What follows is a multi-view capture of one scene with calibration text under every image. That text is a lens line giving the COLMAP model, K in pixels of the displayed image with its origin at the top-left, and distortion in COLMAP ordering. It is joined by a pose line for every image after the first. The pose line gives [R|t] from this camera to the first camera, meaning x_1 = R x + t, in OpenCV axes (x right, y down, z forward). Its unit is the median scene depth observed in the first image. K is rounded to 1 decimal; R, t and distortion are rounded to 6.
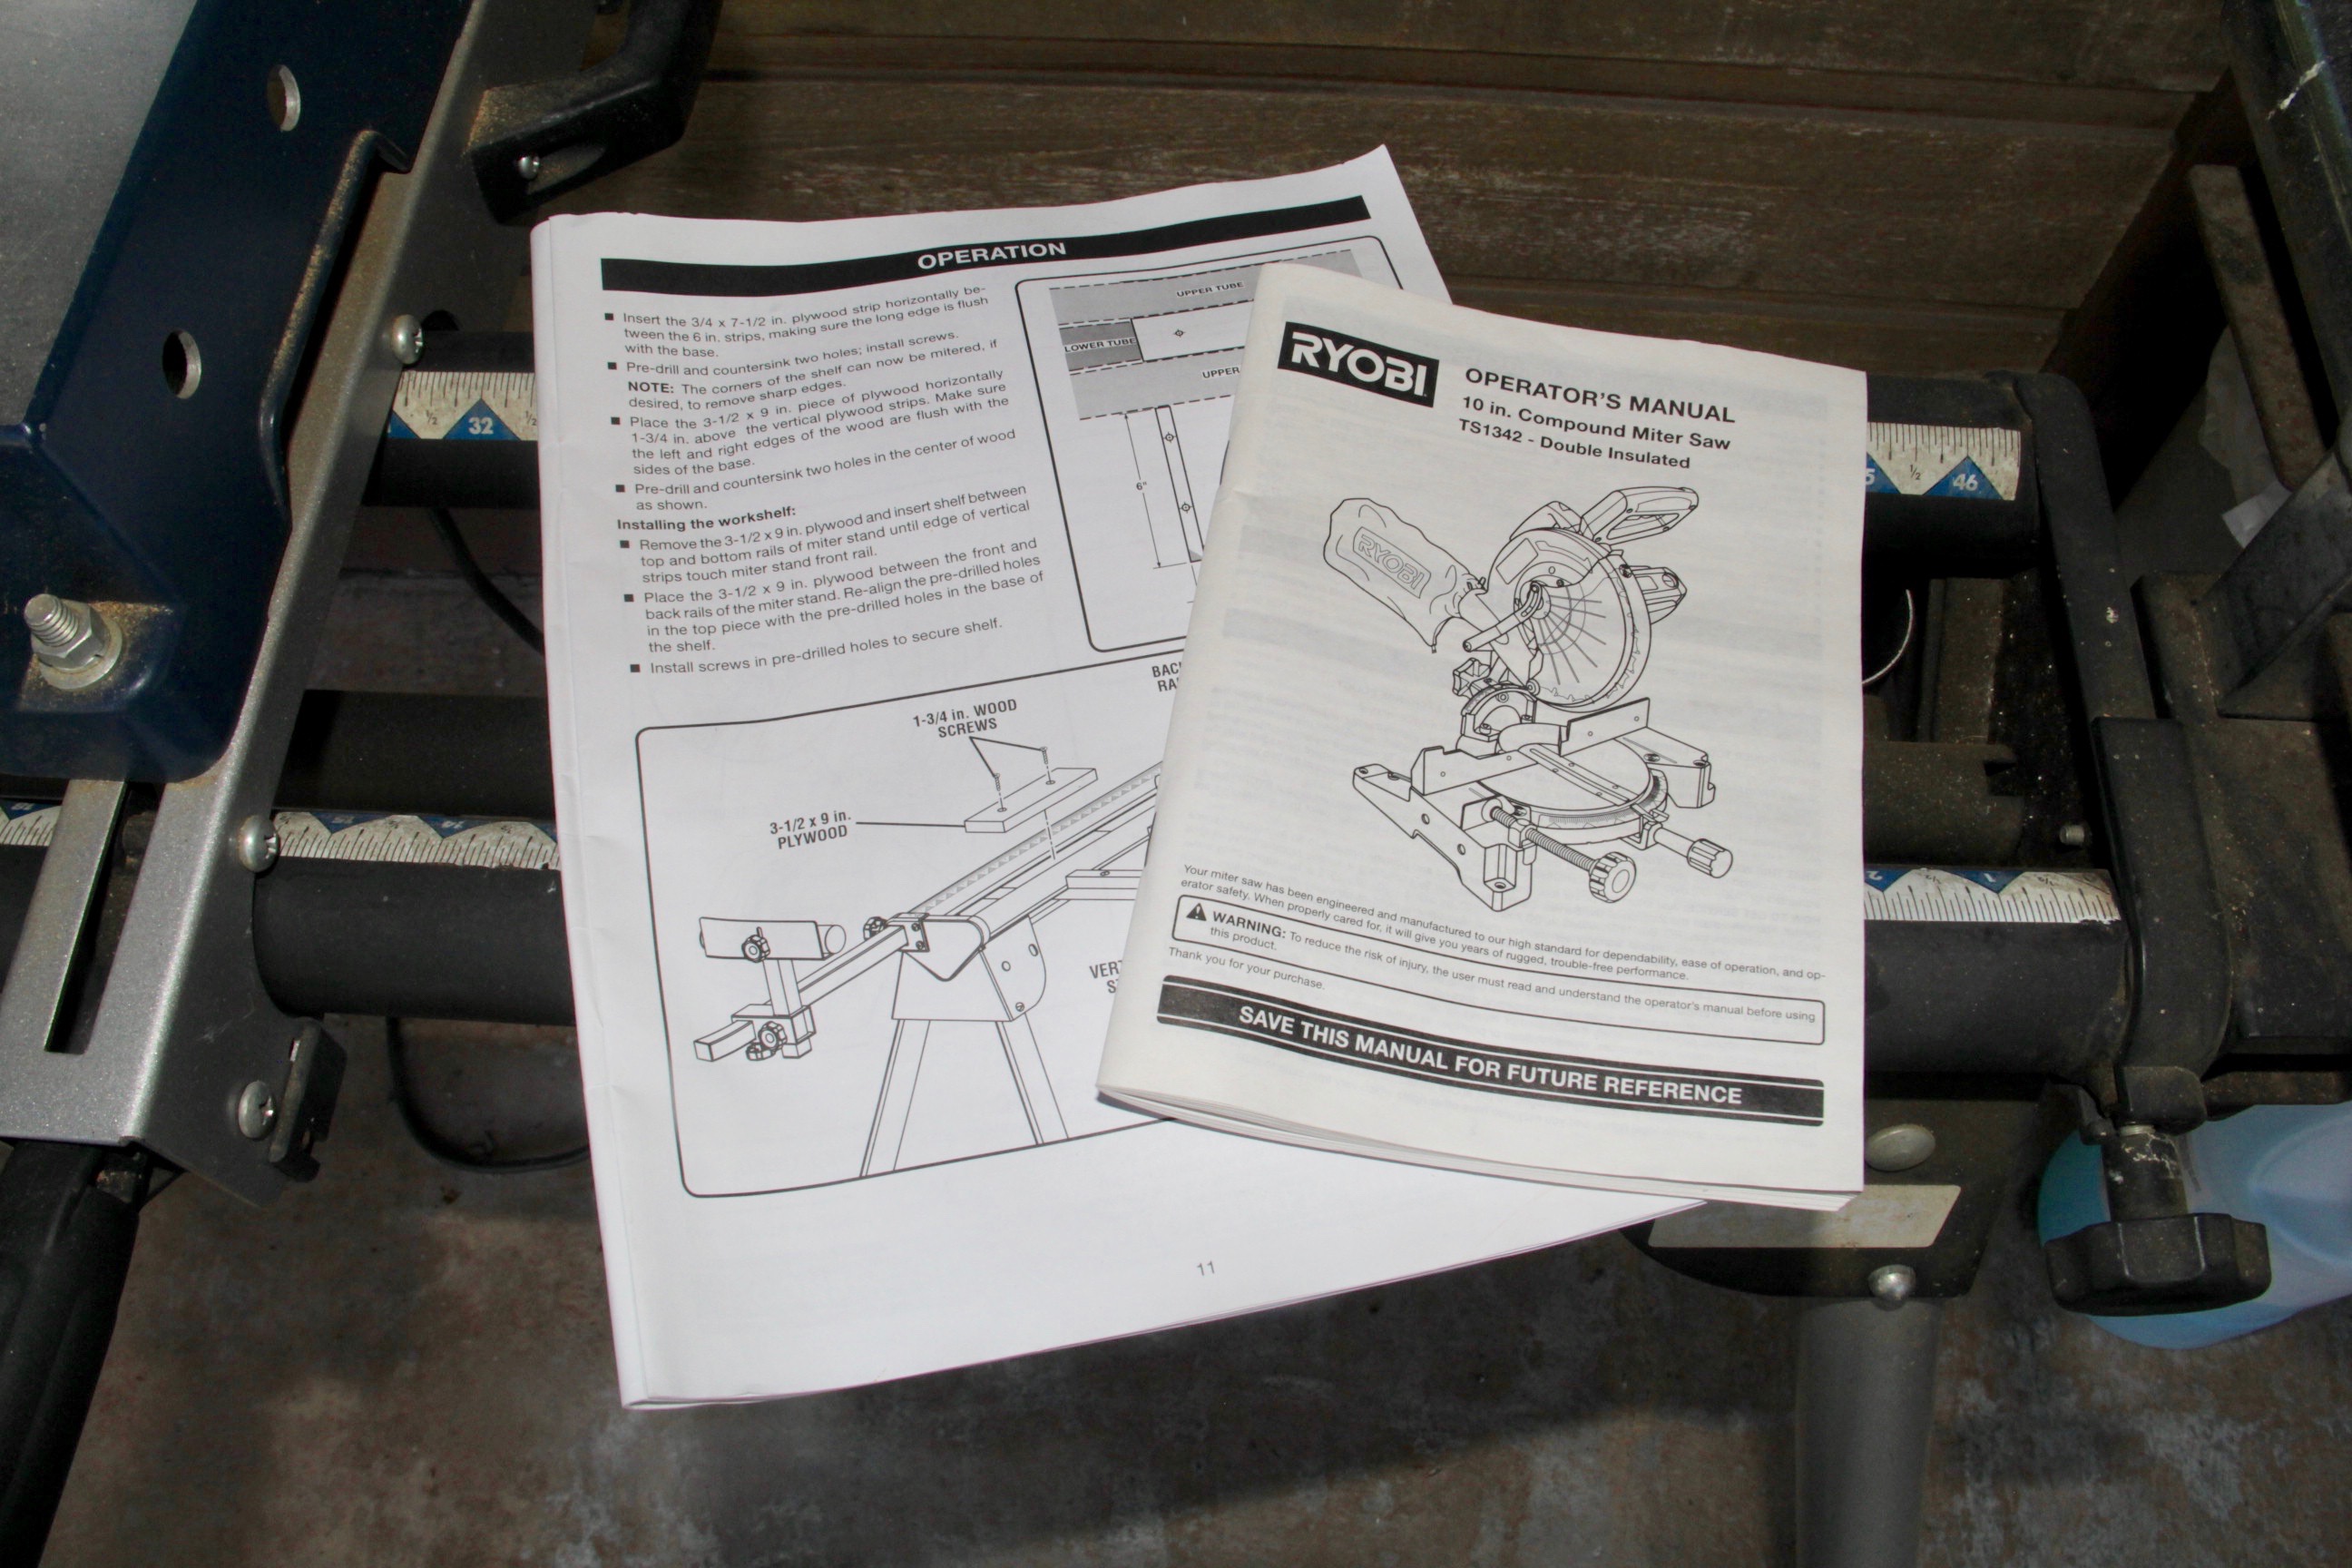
lens RADIAL K [[1988.7, 0, 1176.0], [0, 1988.7, 784.0], [0, 0, 1]] dist [-0.190997, 0.165714]
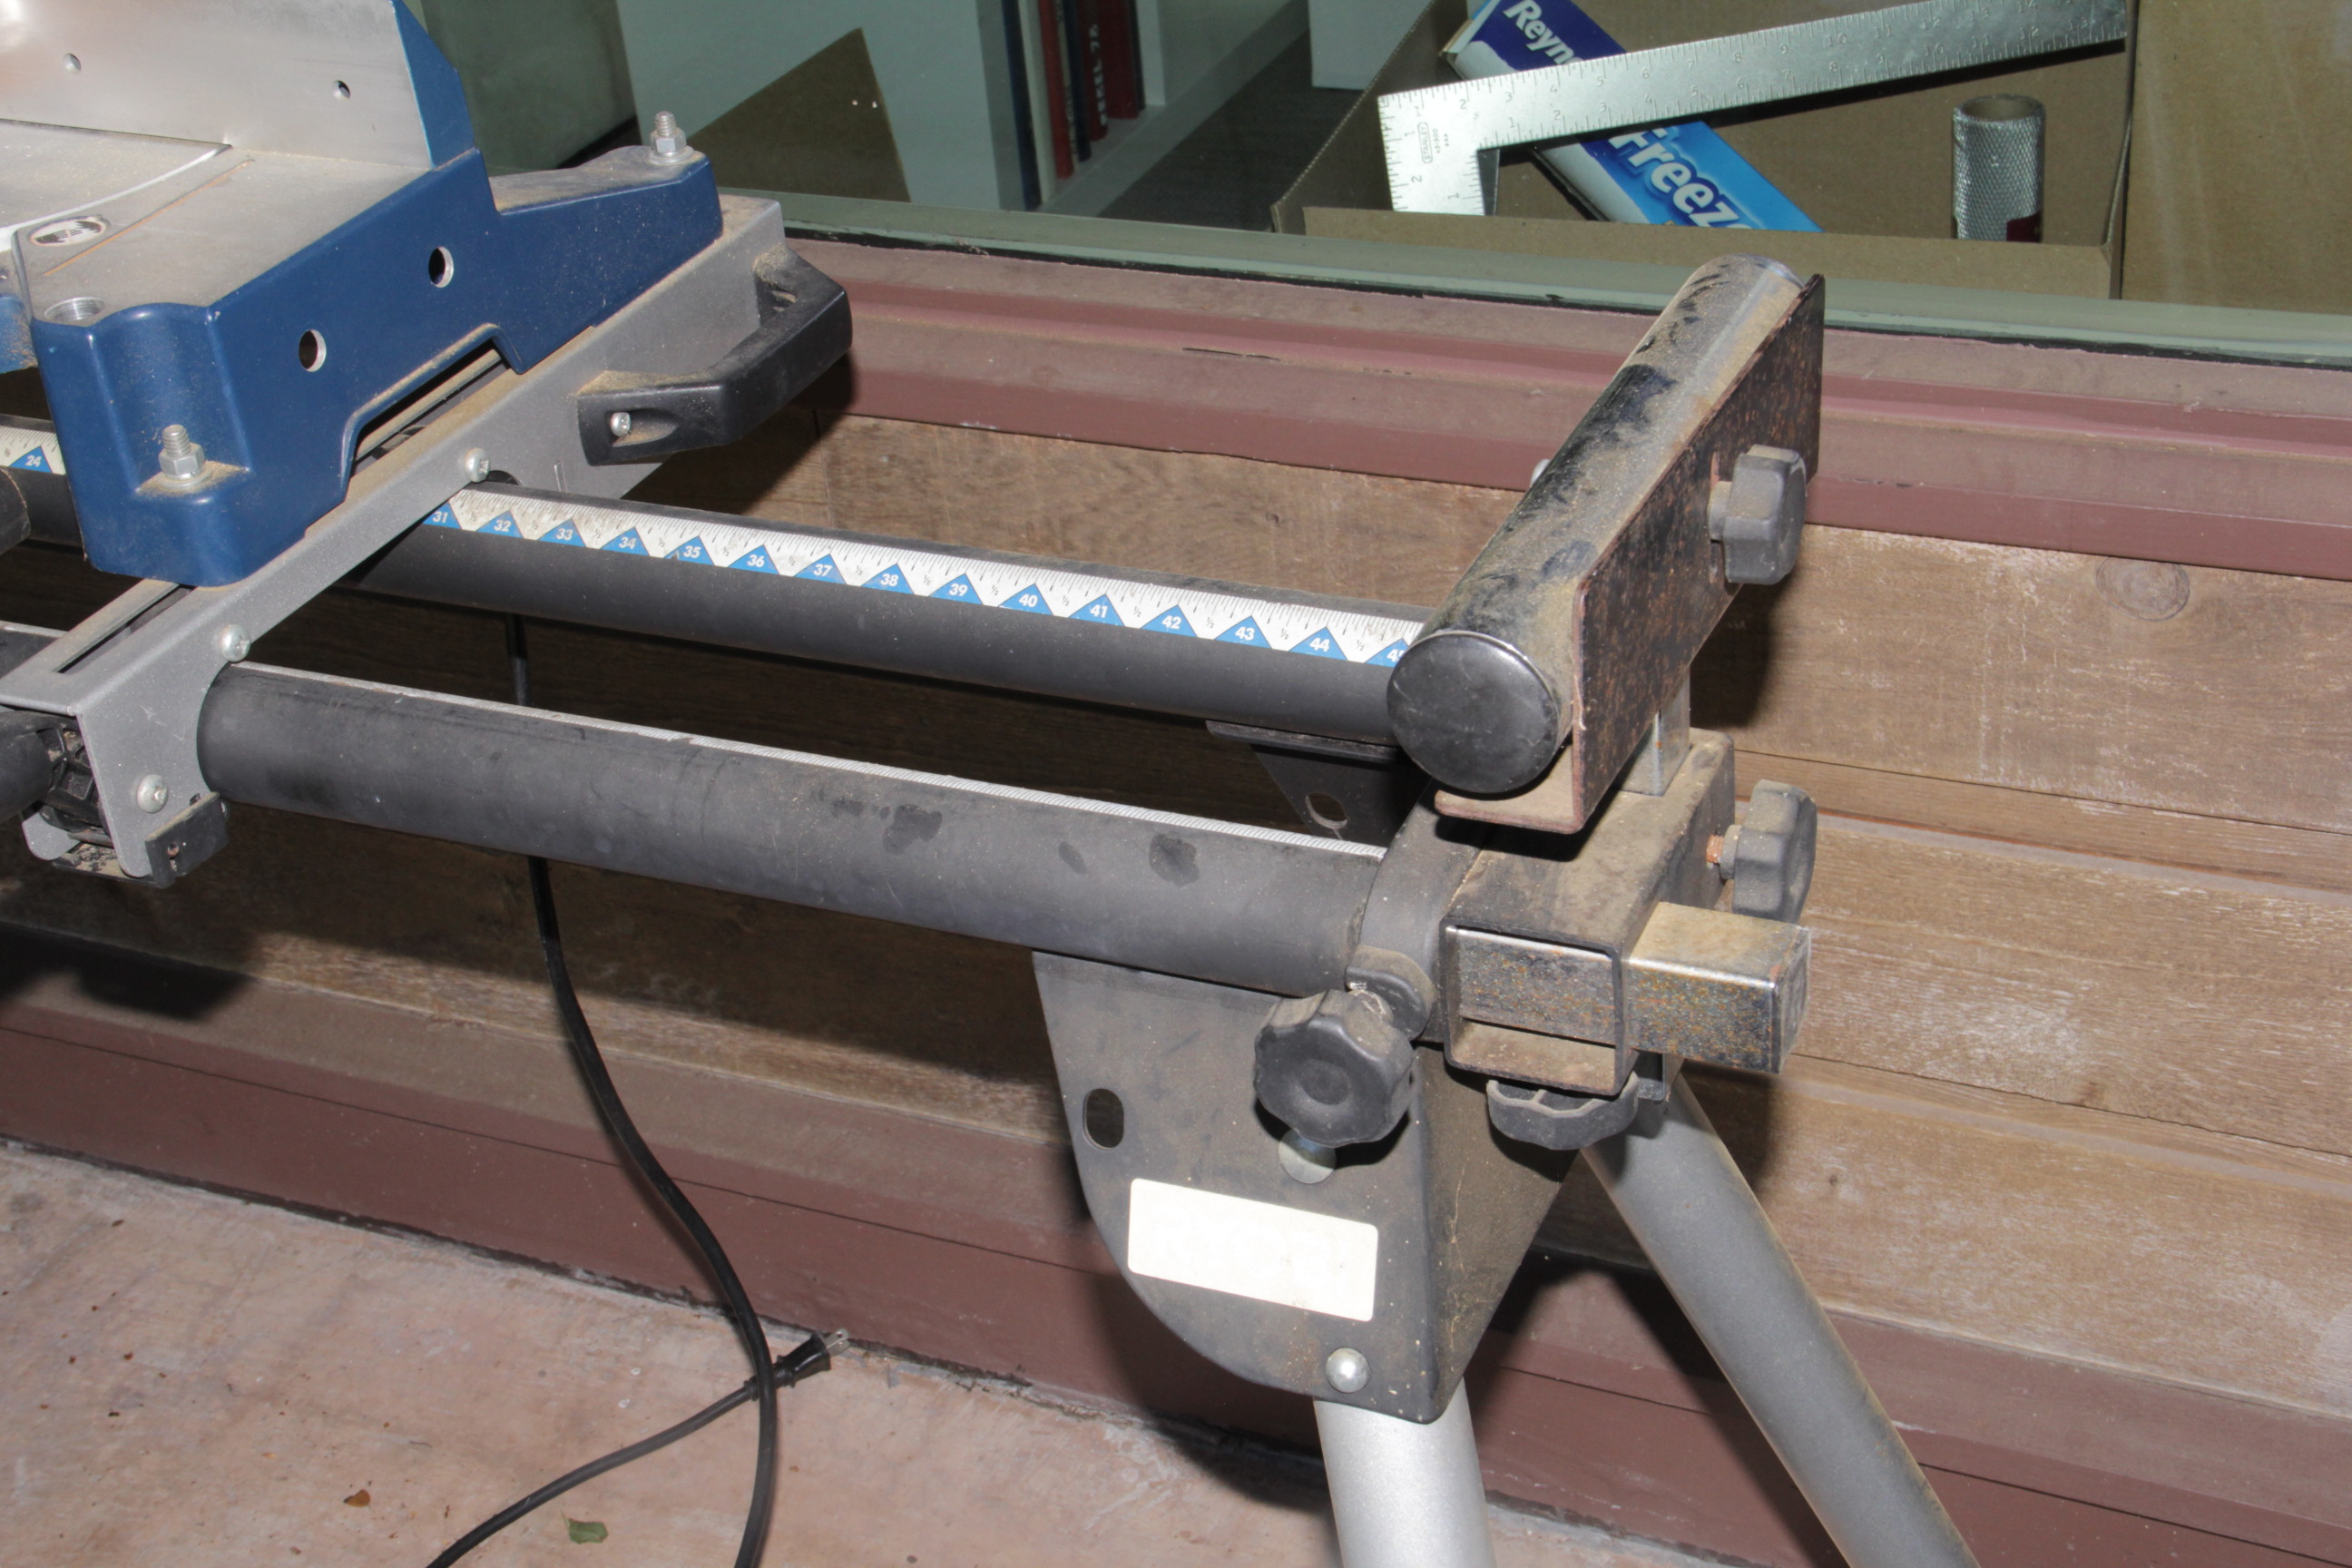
lens RADIAL K [[3230.0, 0, 1176.0], [0, 3230.0, 784.0], [0, 0, 1]] dist [0.023681, 0.387315]
pose [[0.928637, 0.120651, -0.350822, 0.430410], [-0.286719, 0.833496, -0.472309, 0.421282], [0.235424, 0.539191, 0.808609, -0.298597]]
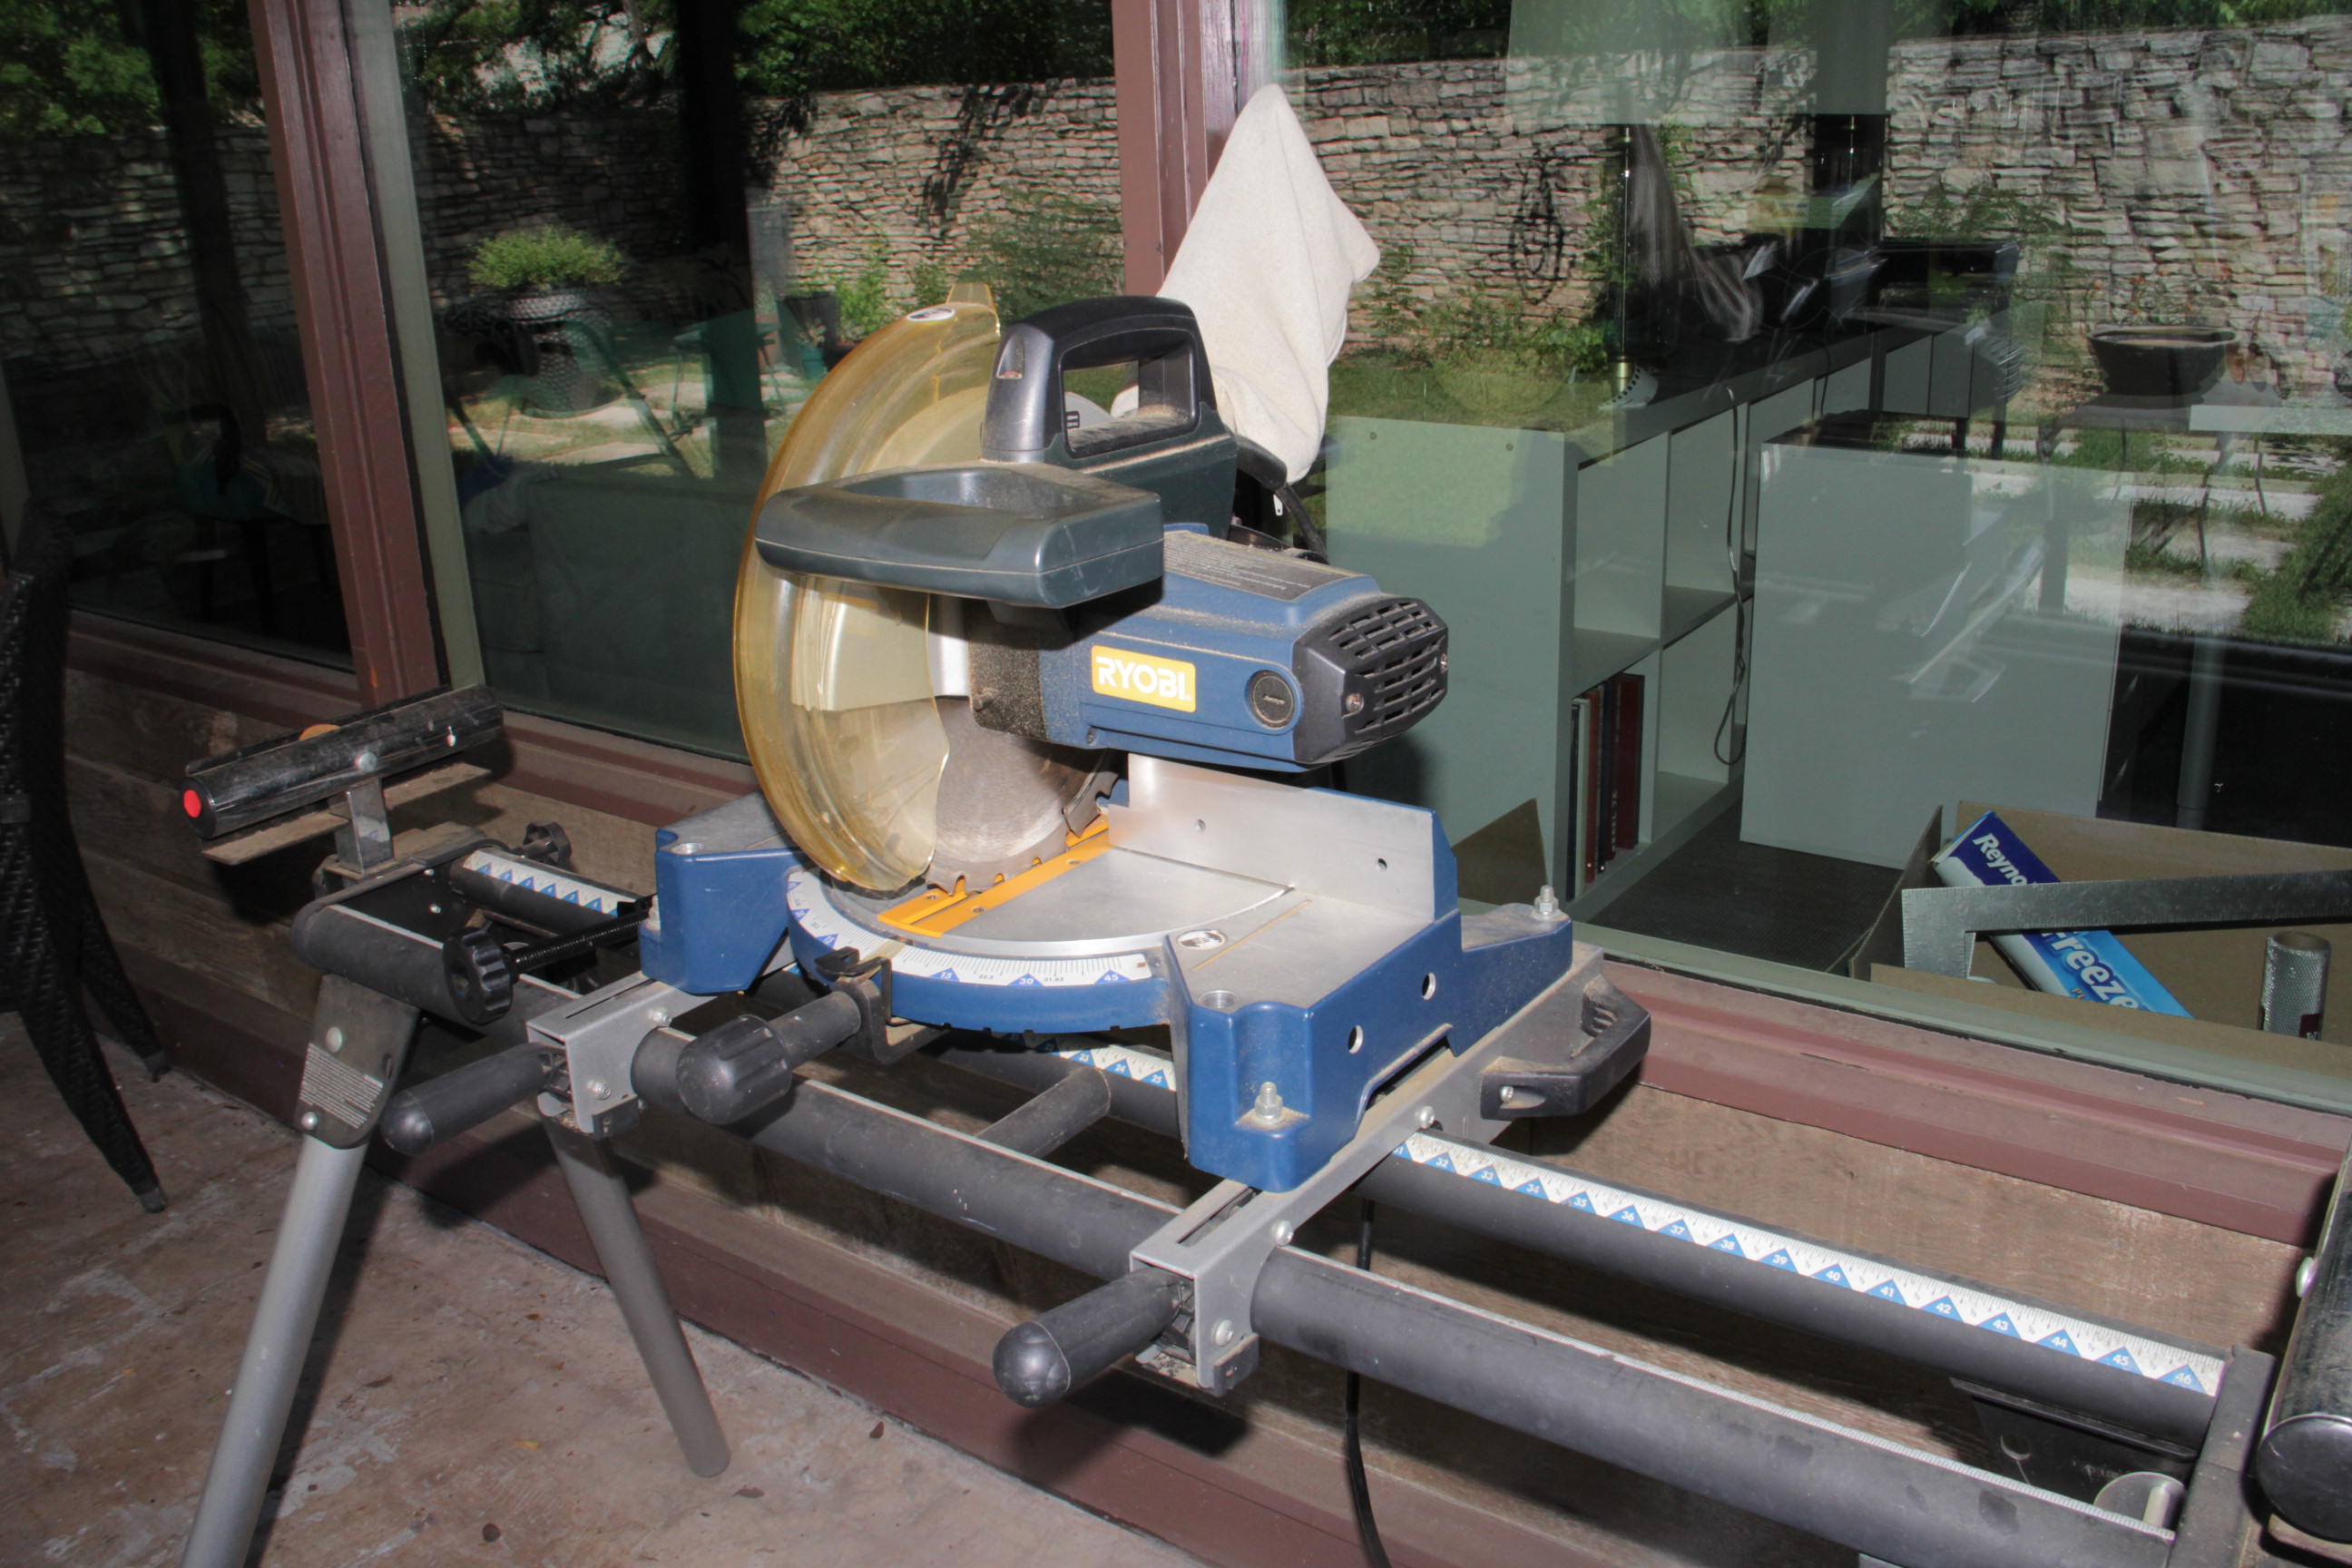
lens RADIAL K [[1988.7, 0, 1176.0], [0, 1988.7, 784.0], [0, 0, 1]] dist [-0.190997, 0.165714]
pose [[0.836072, 0.143025, -0.529648, 0.209052], [-0.473299, 0.676255, -0.564507, 0.382397], [0.277438, 0.722650, 0.633091, -0.300907]]
